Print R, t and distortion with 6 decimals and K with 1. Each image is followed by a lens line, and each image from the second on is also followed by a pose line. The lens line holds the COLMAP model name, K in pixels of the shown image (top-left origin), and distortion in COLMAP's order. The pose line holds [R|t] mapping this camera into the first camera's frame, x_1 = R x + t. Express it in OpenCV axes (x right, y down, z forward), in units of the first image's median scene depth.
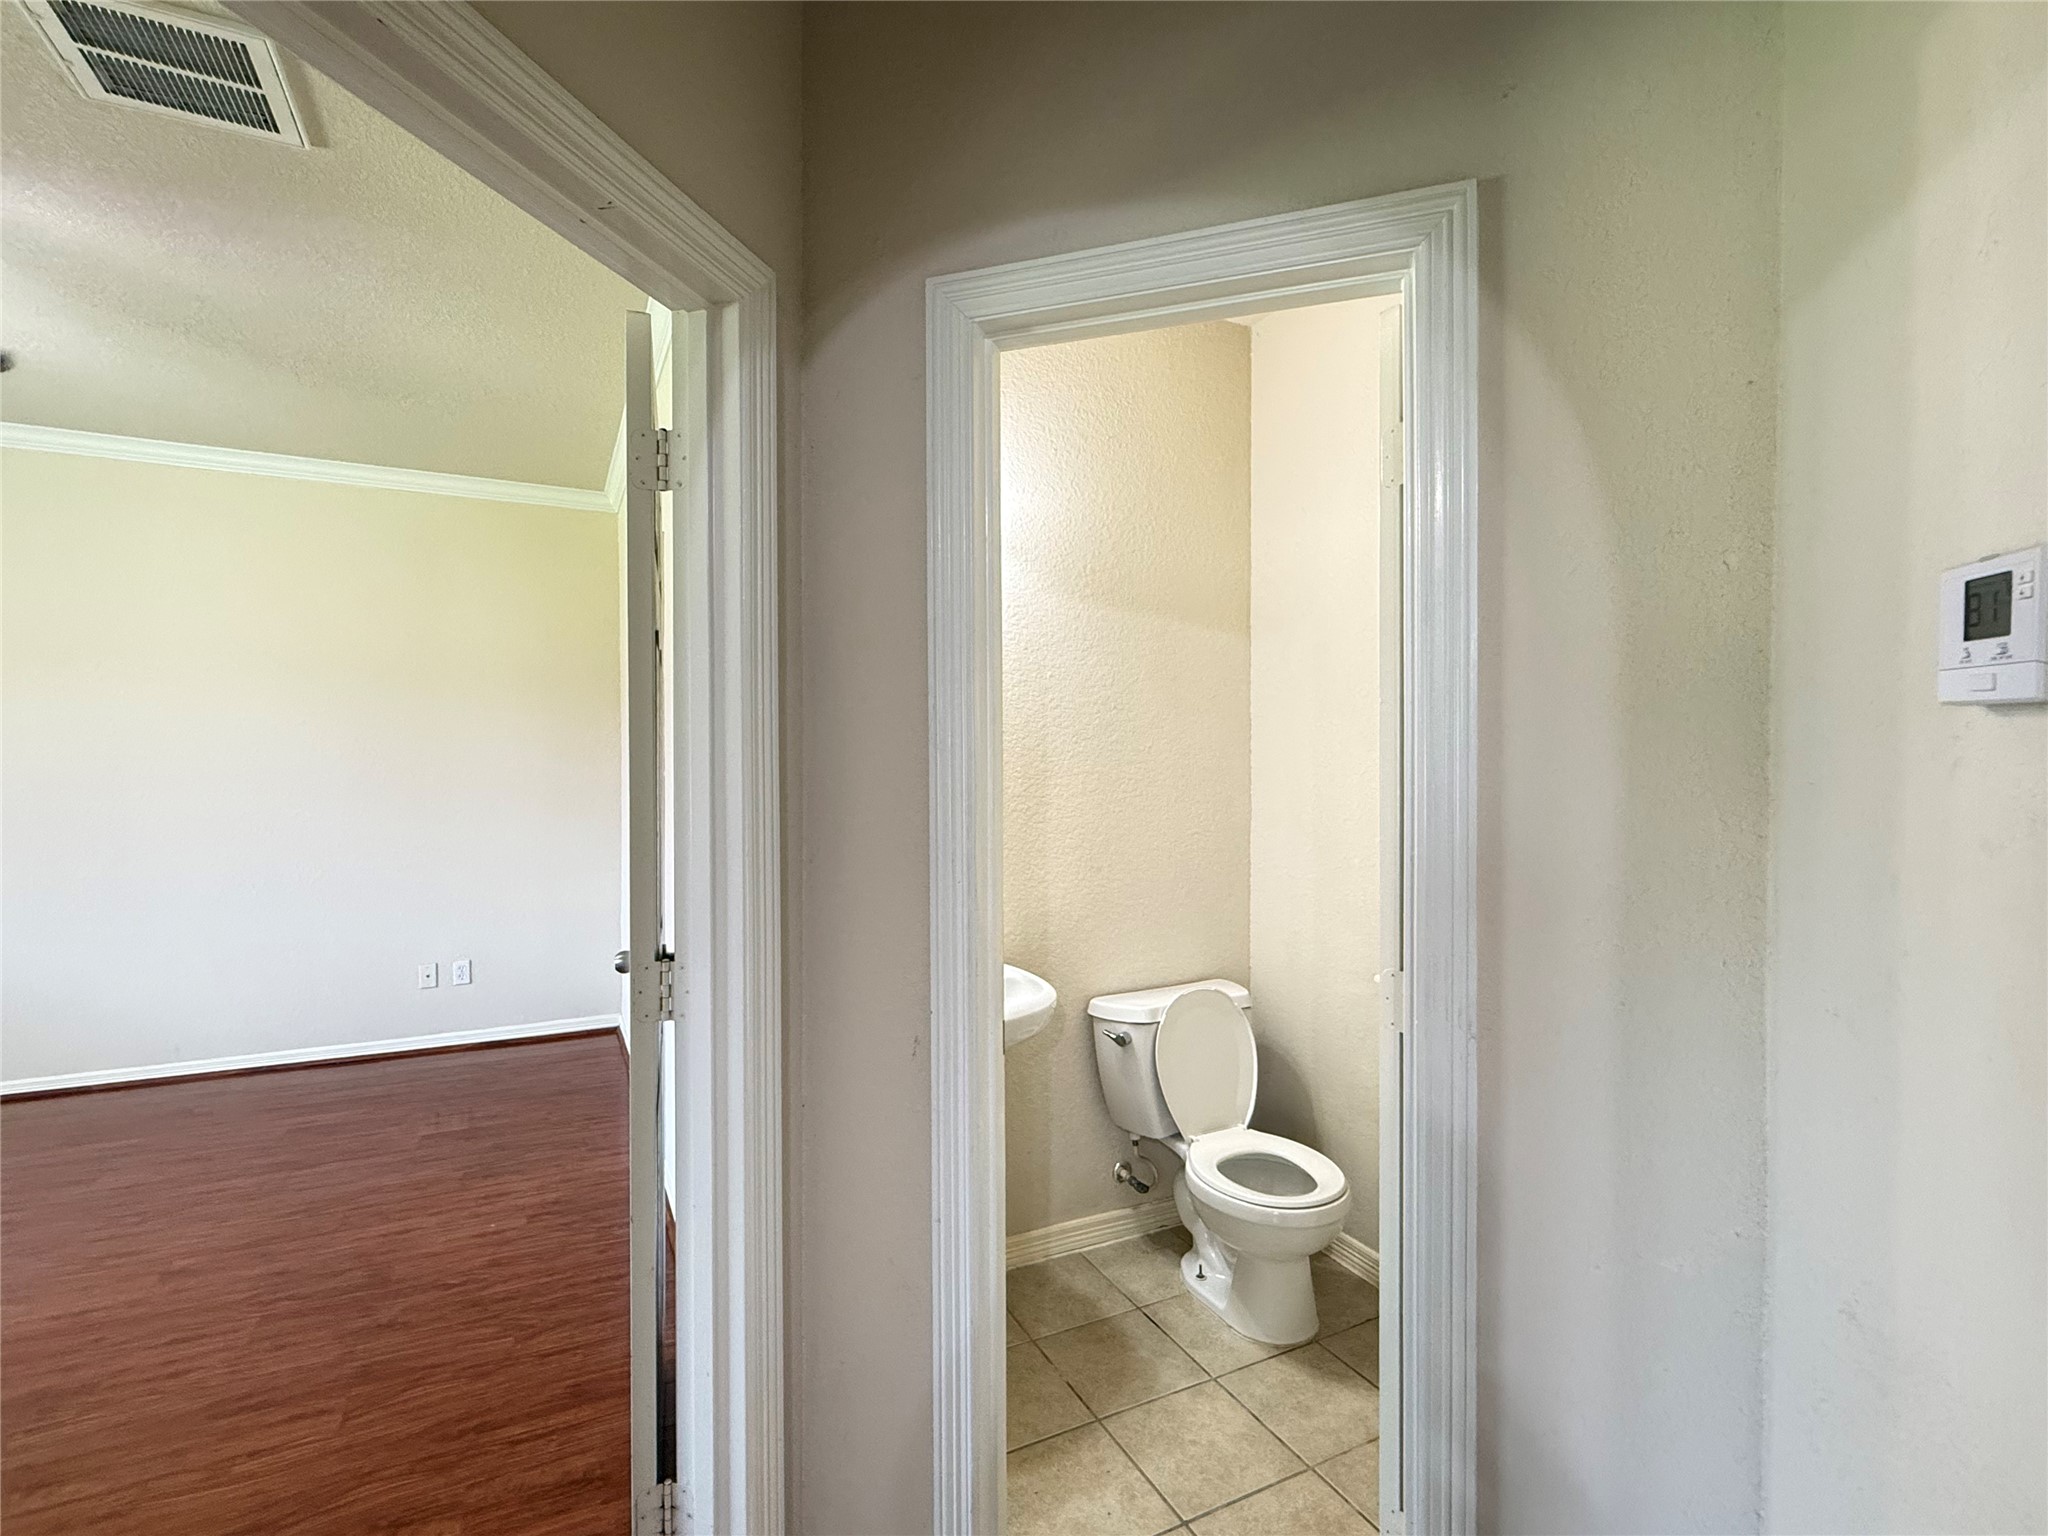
lens RADIAL K [[970.8, 0, 1028.7], [0, 970.8, 758.2], [0, 0, 1]] dist [0.000005, 0.000184]
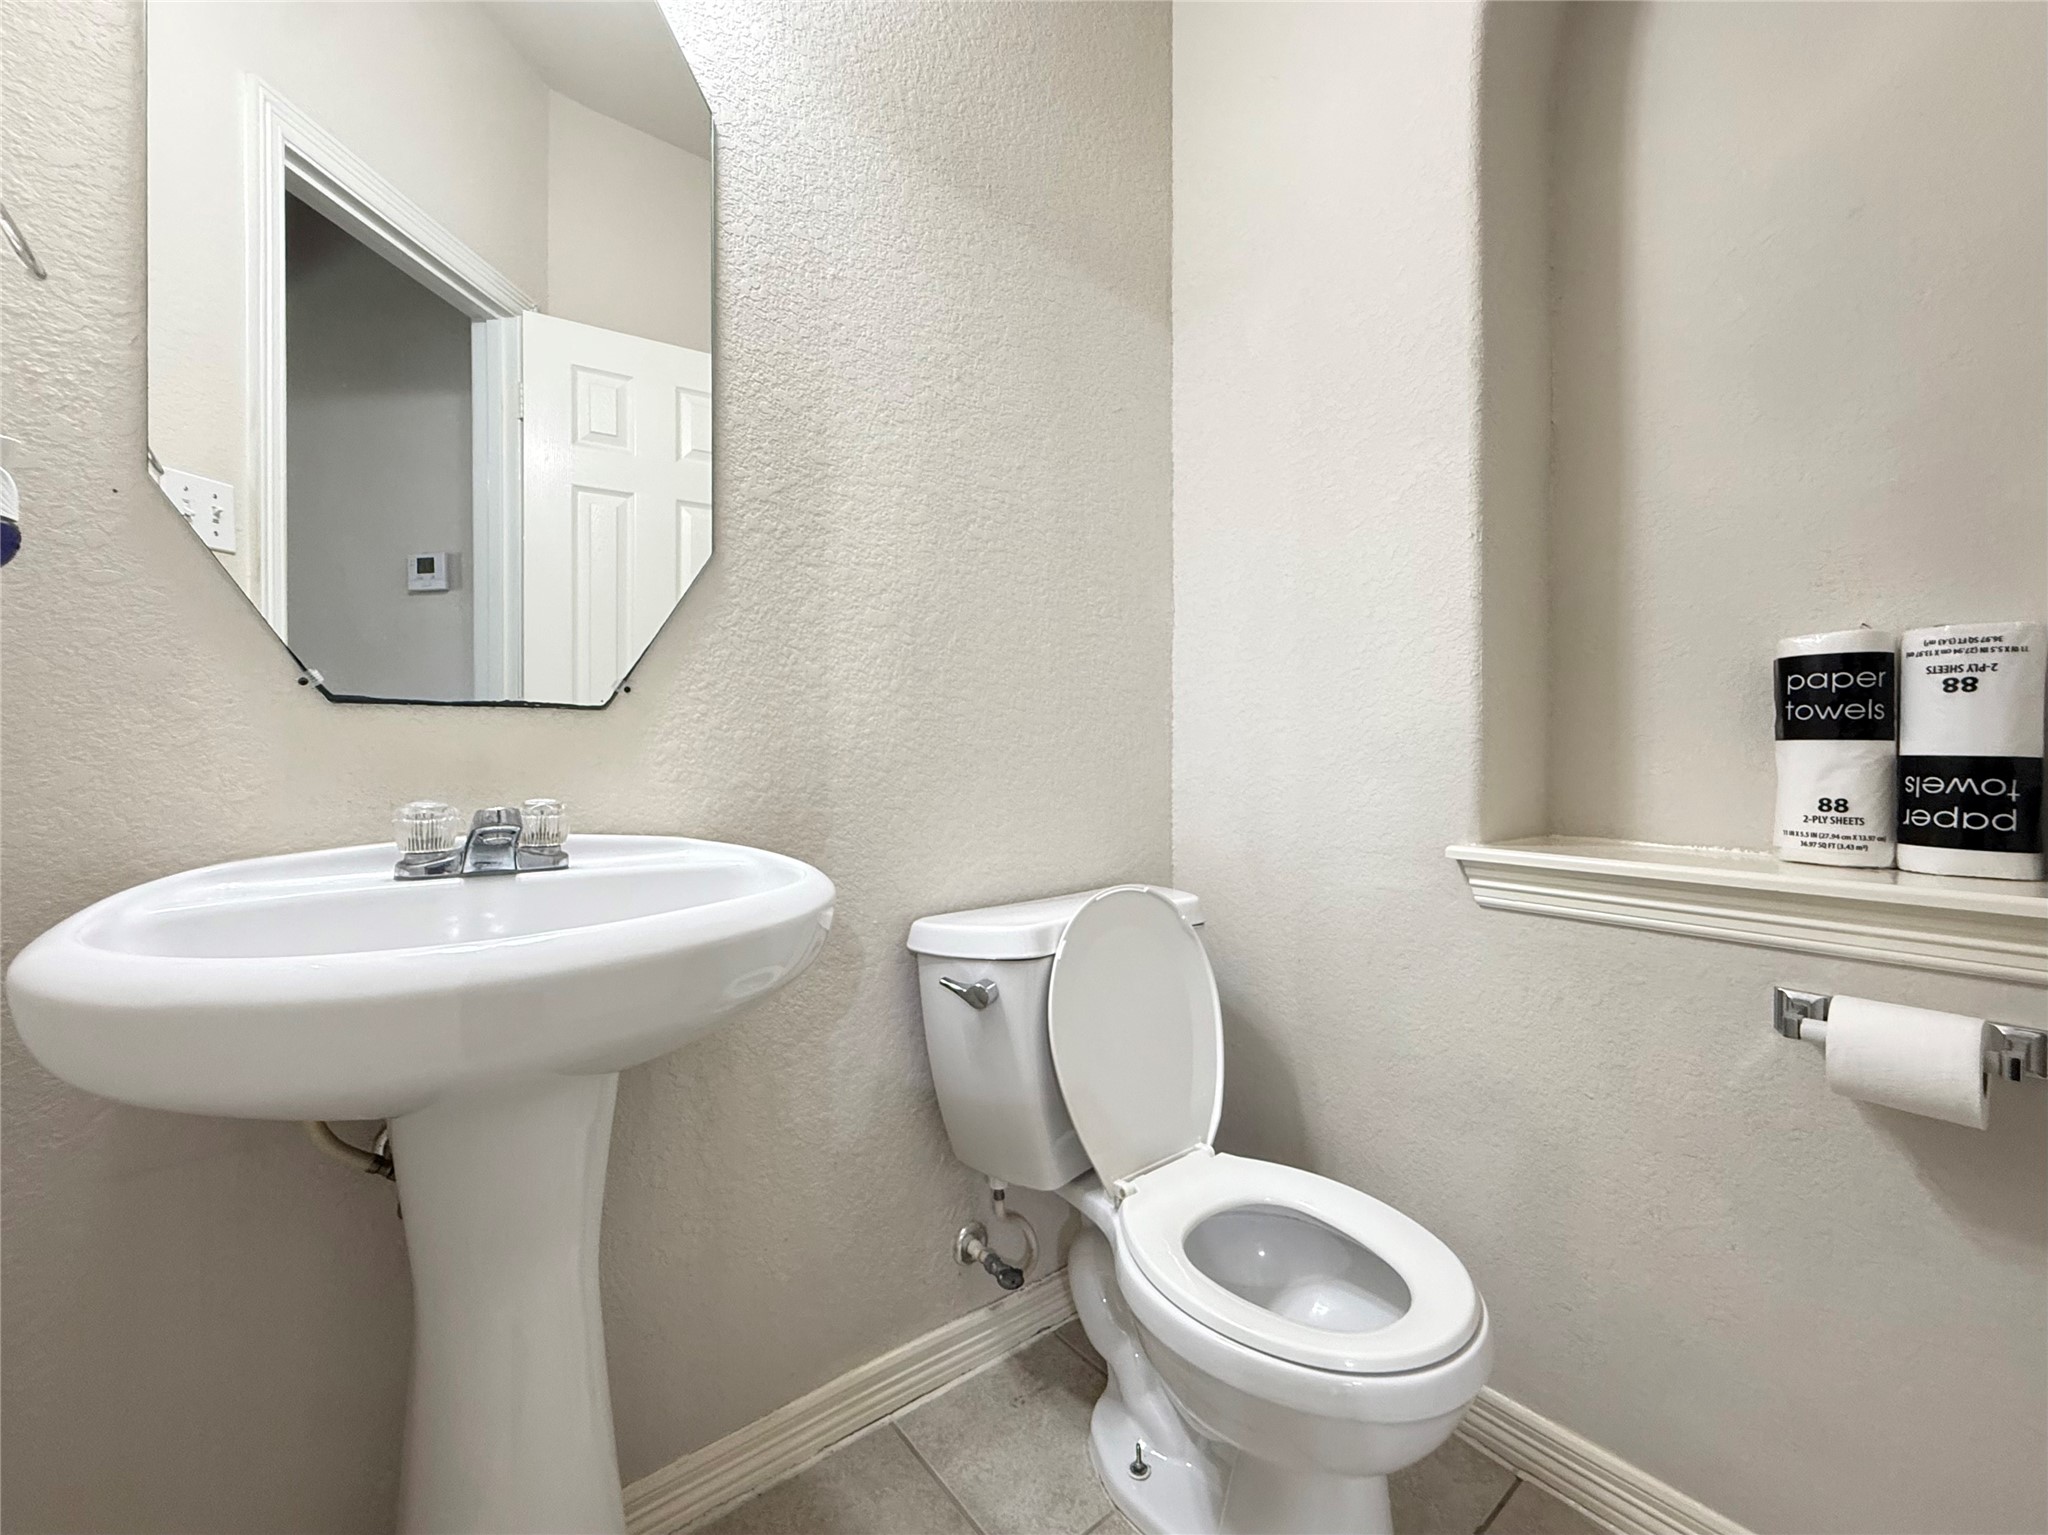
lens RADIAL K [[831.0, 0, 1009.1], [0, 831.0, 753.9], [0, 0, 1]] dist [-0.002843, 0.000876]
pose [[0.980864, 0.002084, 0.194682, 0.028447], [-0.000210, 0.999953, -0.009643, 0.168150], [-0.194693, 0.009417, 0.980819, 0.570775]]
